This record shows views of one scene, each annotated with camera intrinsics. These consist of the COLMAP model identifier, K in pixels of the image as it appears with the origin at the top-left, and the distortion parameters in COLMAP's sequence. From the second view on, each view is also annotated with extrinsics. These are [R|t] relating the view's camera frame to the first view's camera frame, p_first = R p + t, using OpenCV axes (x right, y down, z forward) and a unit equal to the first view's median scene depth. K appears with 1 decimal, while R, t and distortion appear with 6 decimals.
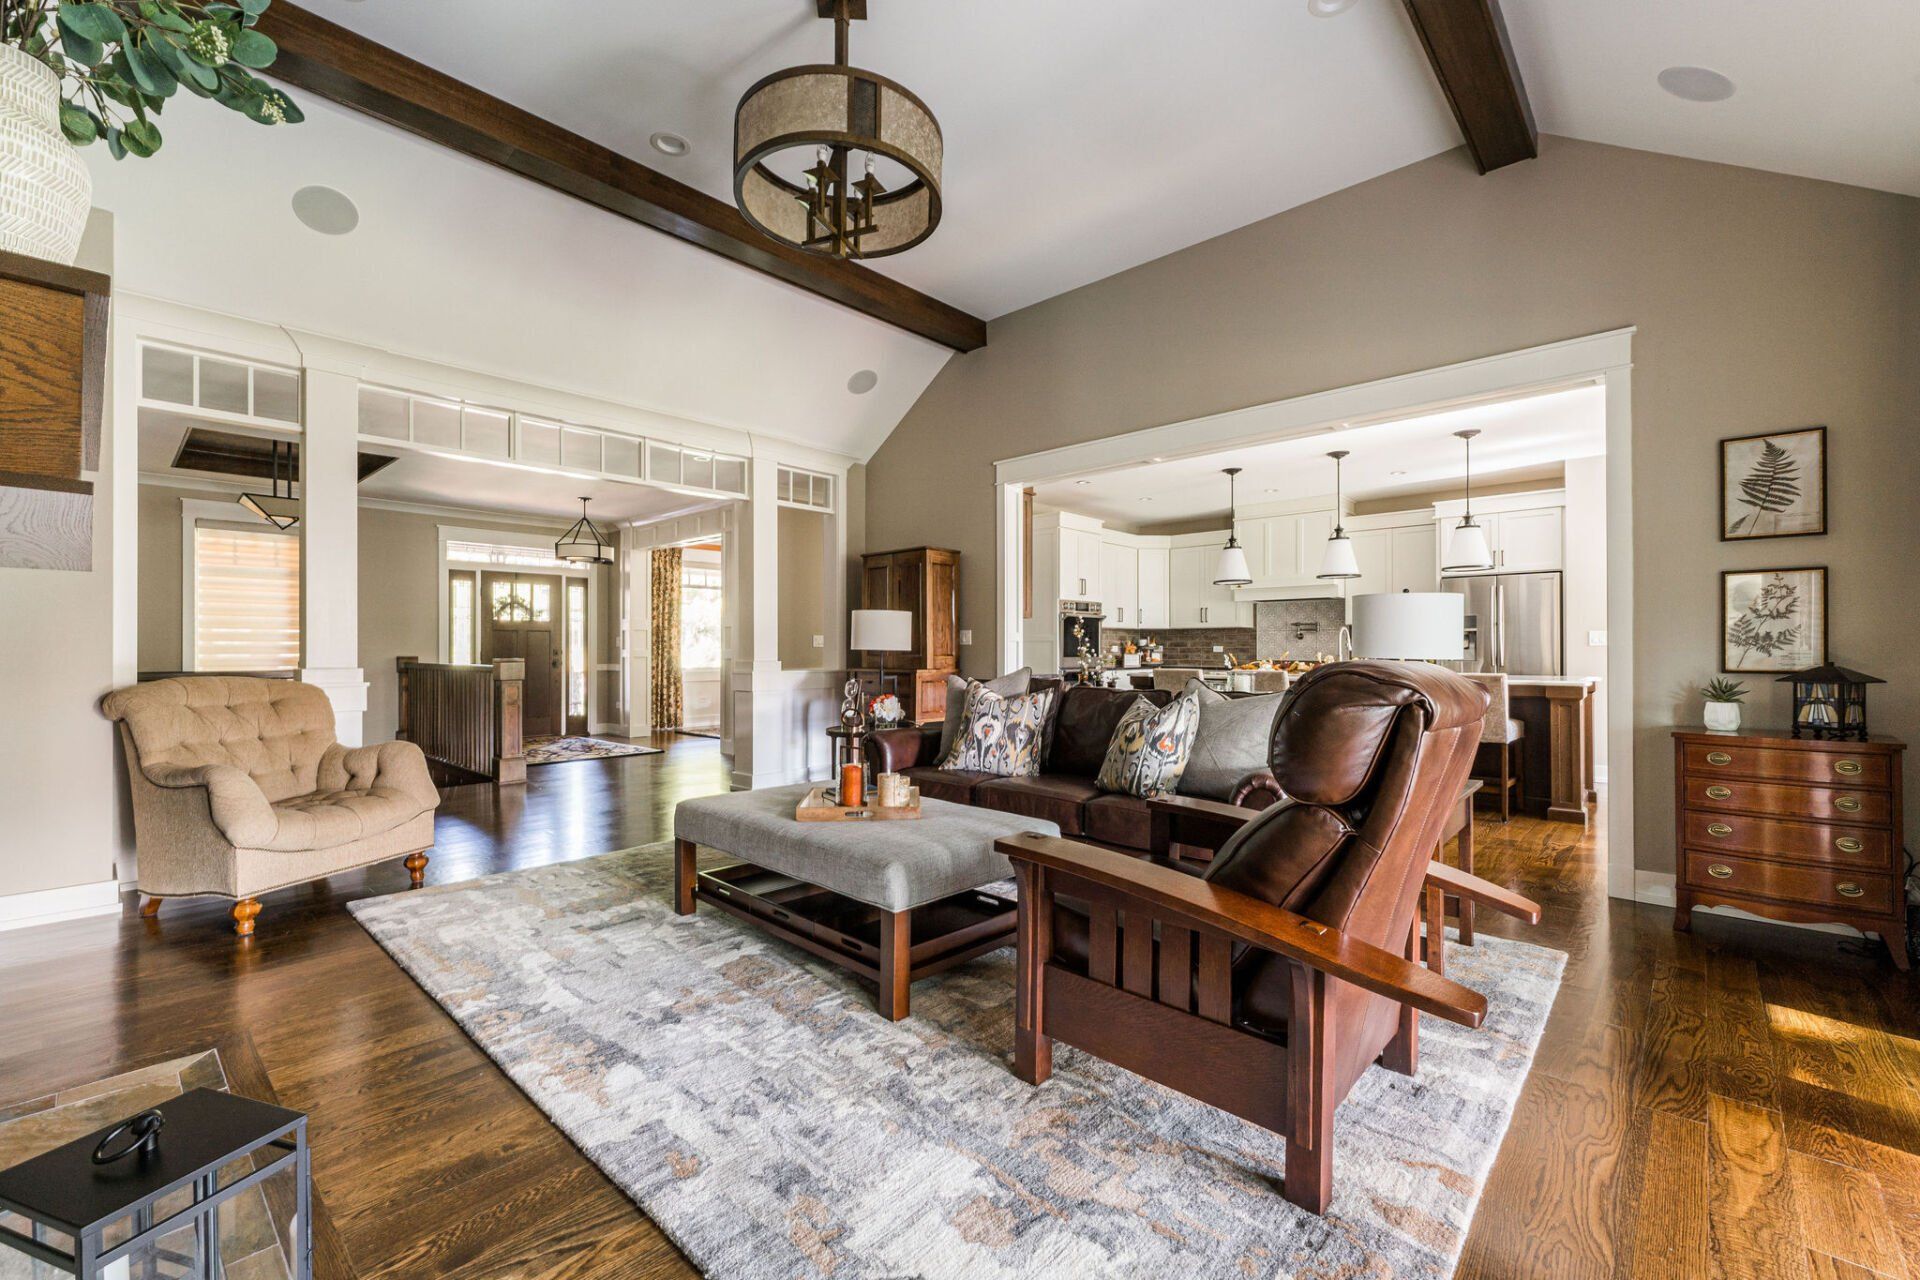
lens RADIAL K [[786.4, 0, 946.5], [0, 786.4, 646.8], [0, 0, 1]] dist [-0.000355, 0.000064]
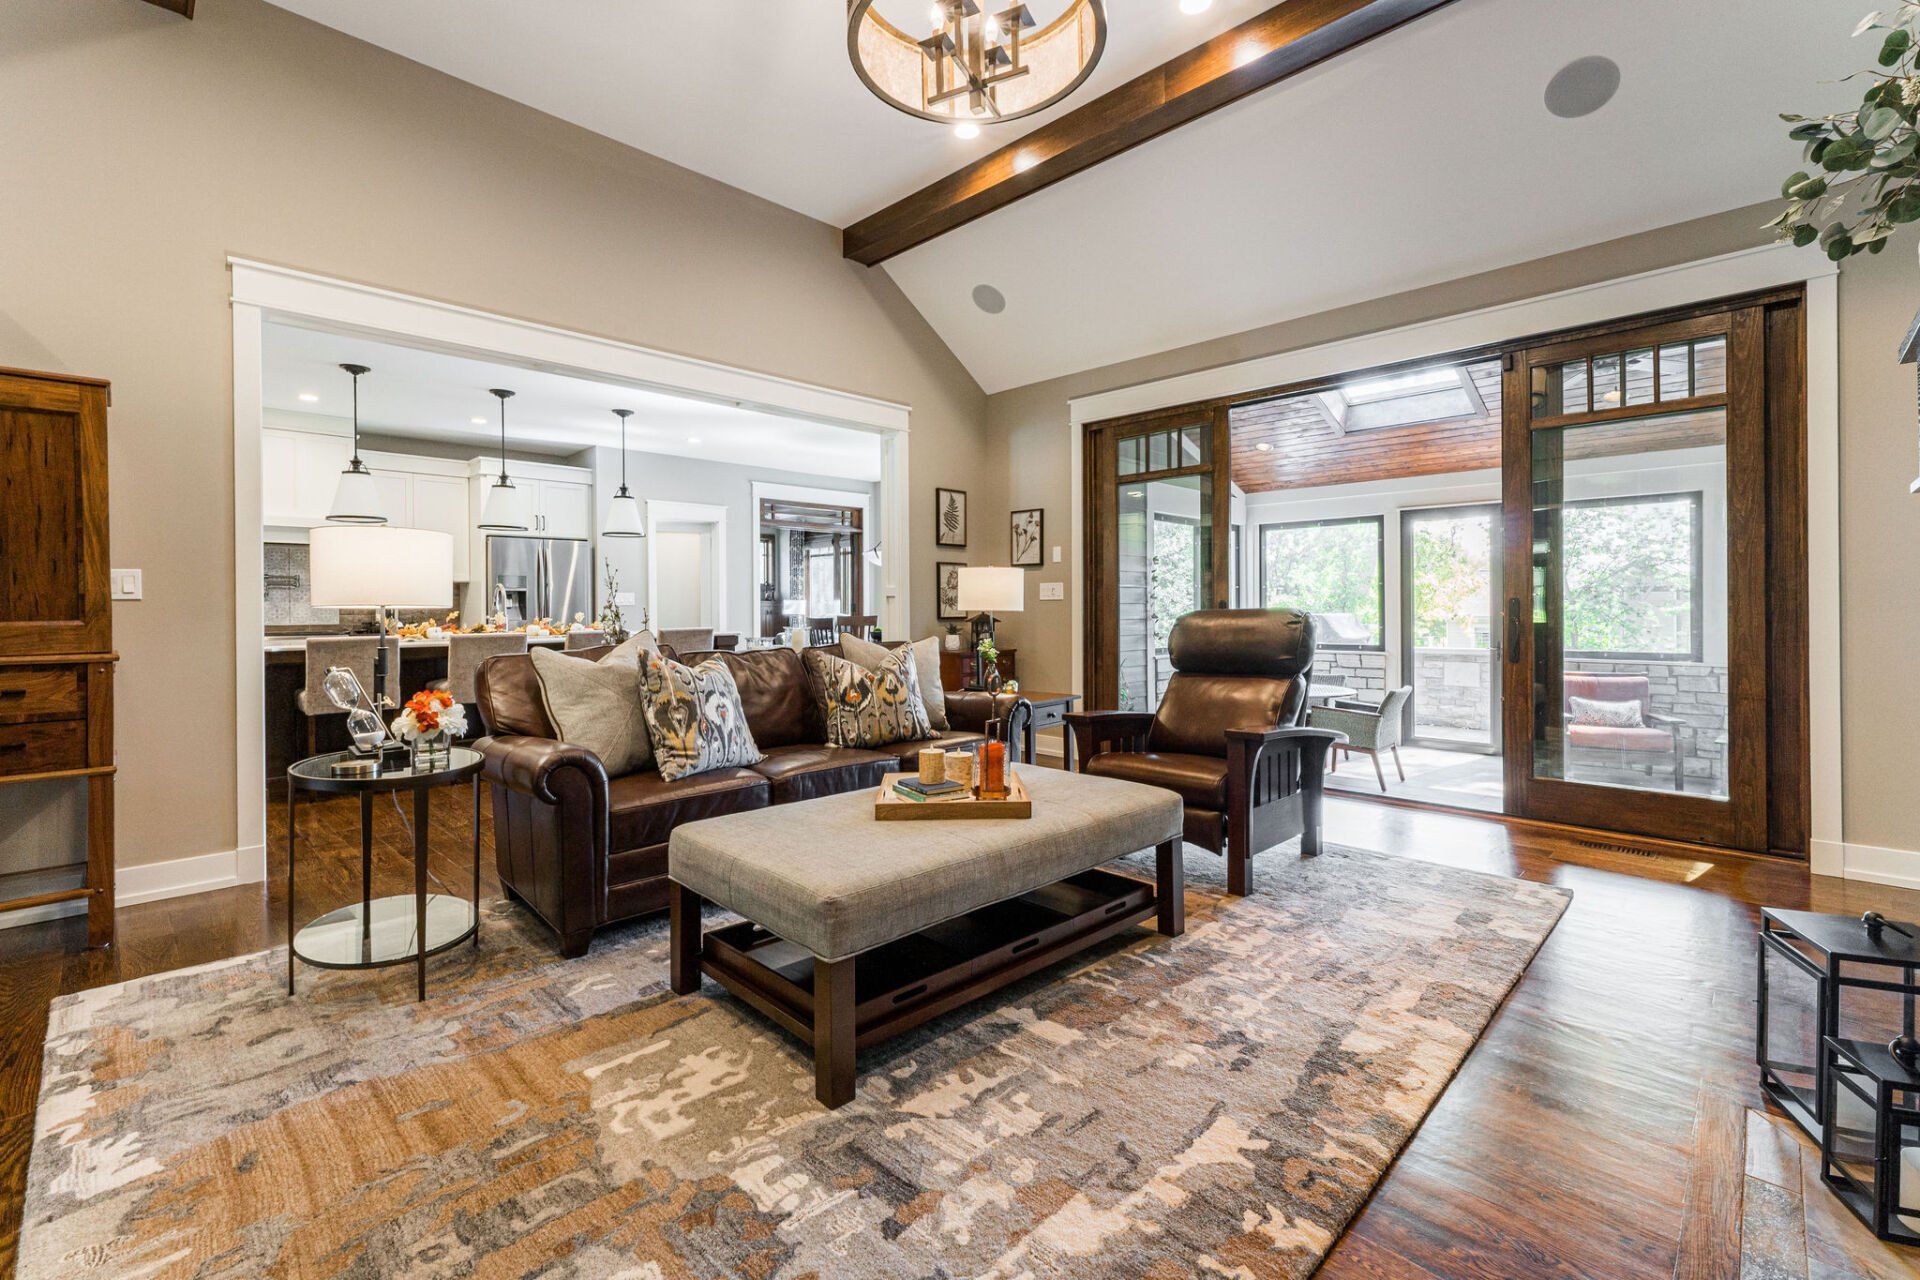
lens RADIAL K [[852.5, 0, 931.5], [0, 852.5, 613.6], [0, 0, 1]] dist [-0.002900, -0.000480]
pose [[0.032454, -0.004872, 0.999461, -0.886175], [0.000716, 0.999988, 0.004852, 0.009521], [-0.999473, 0.000558, 0.032457, 0.902235]]
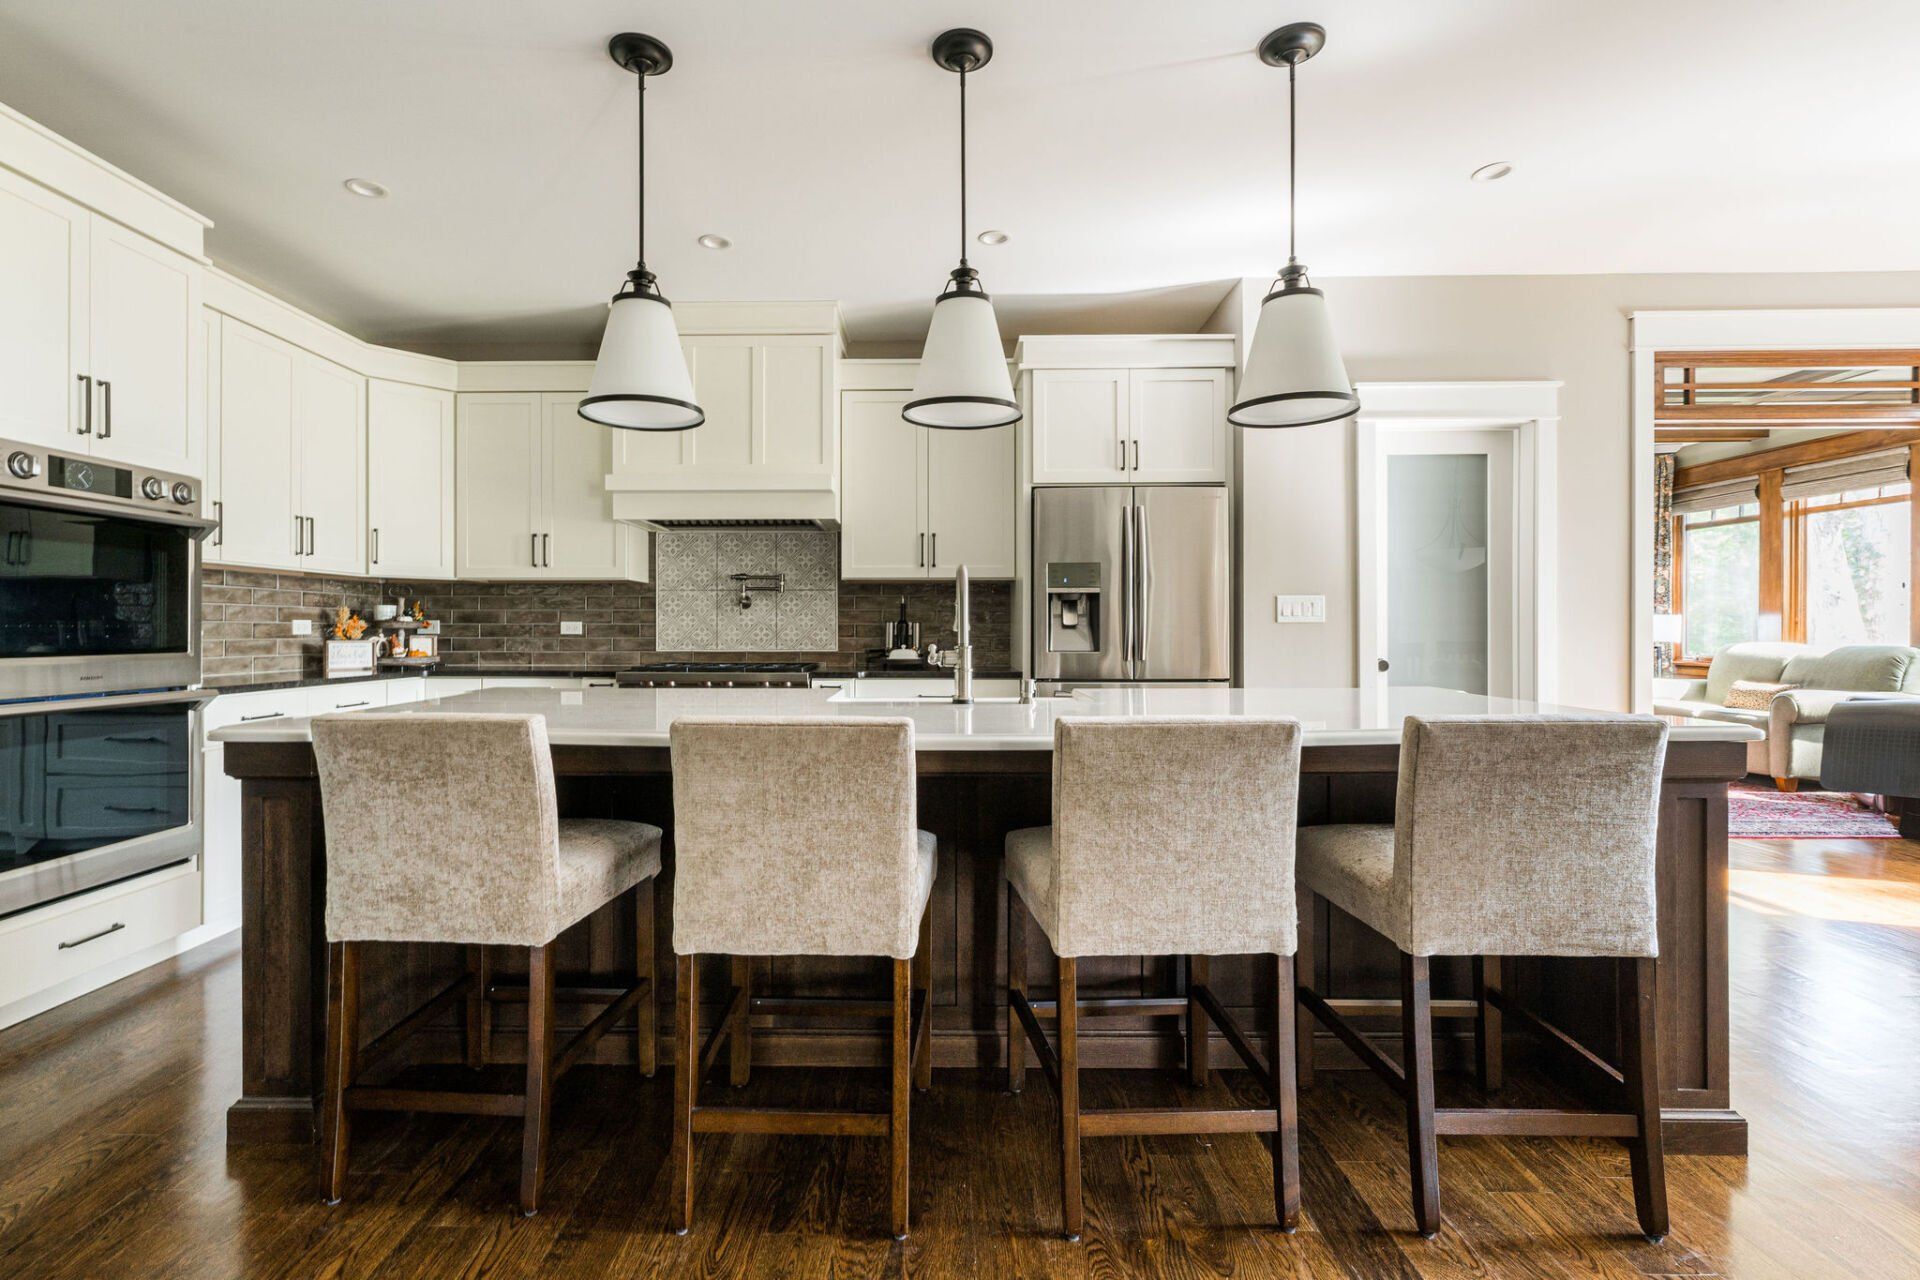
lens RADIAL K [[852.5, 0, 919.8], [0, 852.5, 628.7], [0, 0, 1]] dist [-0.002900, -0.000480]
pose [[0.735094, -0.000504, 0.677965, 0.443494], [-0.002023, 0.999994, 0.002936, 0.003911], [-0.677962, -0.003530, 0.735088, 1.394498]]
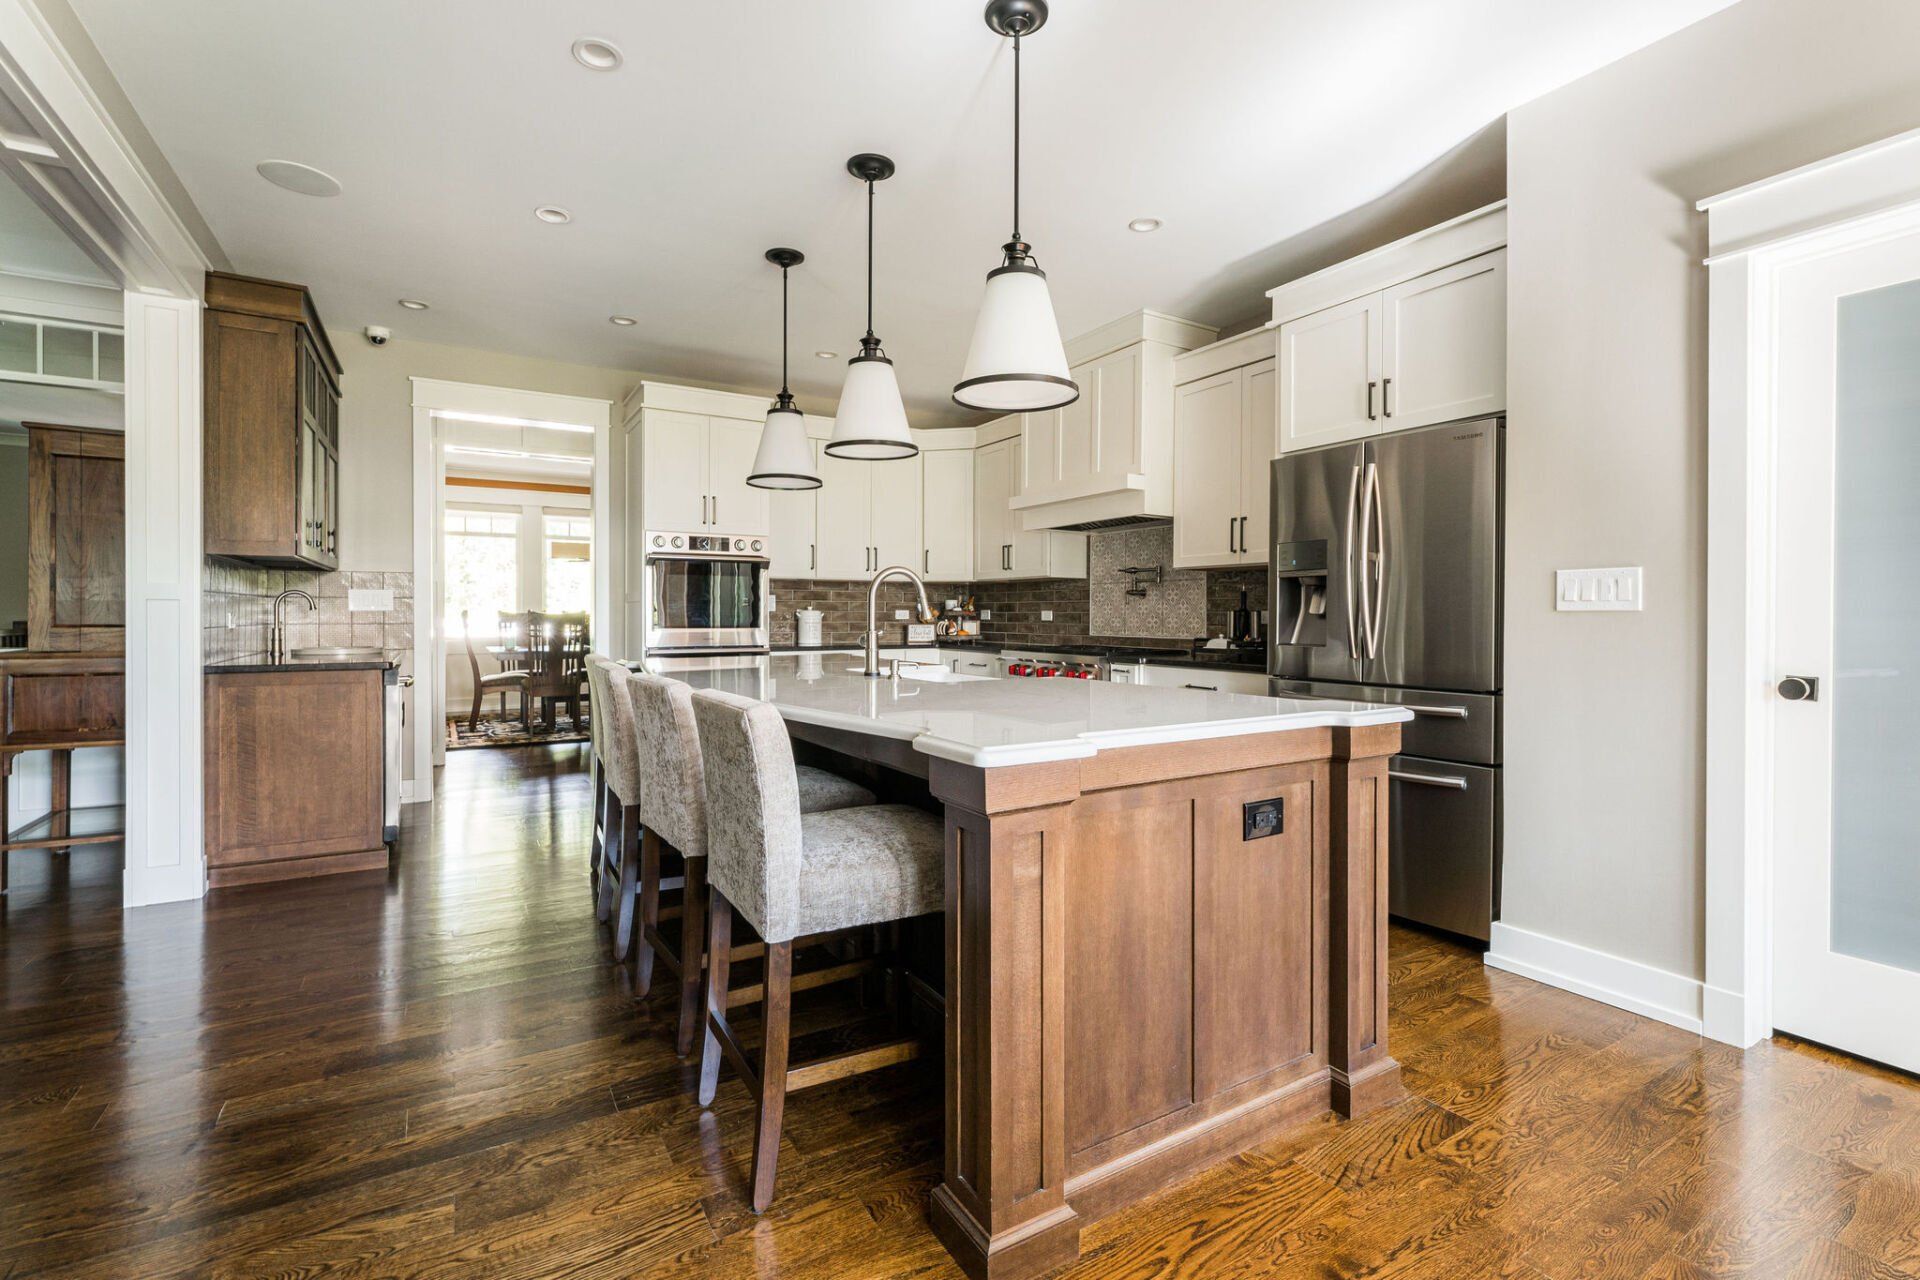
lens RADIAL K [[852.5, 0, 959.8], [0, 852.5, 622.5], [0, 0, 1]] dist [-0.002900, -0.000480]
pose [[0.966348, 0.004275, -0.257201, 1.243776], [-0.000879, 0.999911, 0.013315, -0.001501], [0.257235, -0.012641, 0.966266, 1.048080]]
